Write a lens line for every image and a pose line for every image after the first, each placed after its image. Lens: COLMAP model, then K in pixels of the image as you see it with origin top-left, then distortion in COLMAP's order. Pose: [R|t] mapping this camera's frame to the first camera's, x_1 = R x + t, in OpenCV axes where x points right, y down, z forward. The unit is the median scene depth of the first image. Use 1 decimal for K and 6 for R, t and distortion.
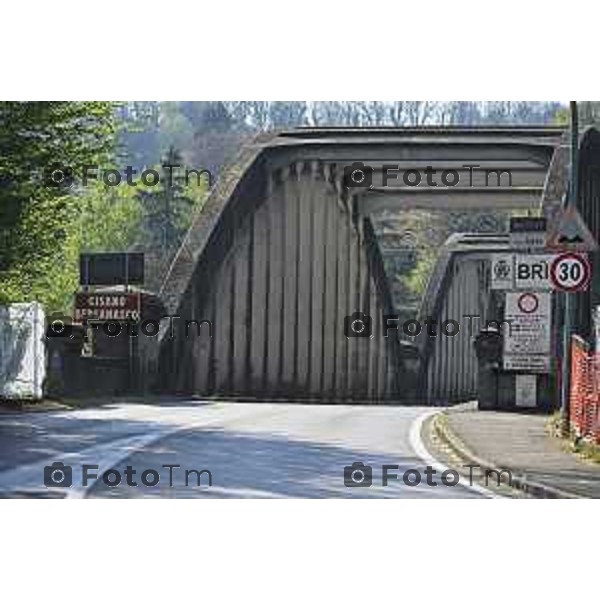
lens RADIAL K [[2846.7, 0, 298.4], [0, 2846.7, 299.5], [0, 0, 1]] dist [-0.050961, 0.000000]
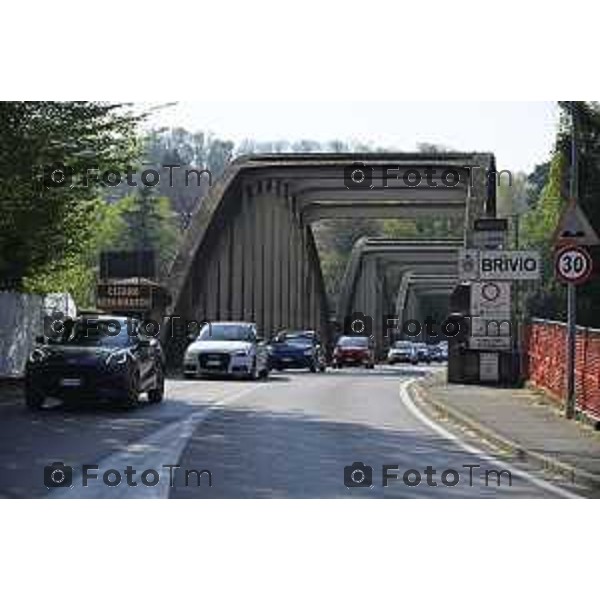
lens RADIAL K [[1910.2, 0, 310.6], [0, 1910.2, 310.4], [0, 0, 1]] dist [0.180610, 0.000000]
pose [[0.998954, -0.005228, 0.045430, -0.029016], [0.004649, 0.999907, 0.012853, -0.001582], [-0.045493, -0.012628, 0.998885, 0.216575]]
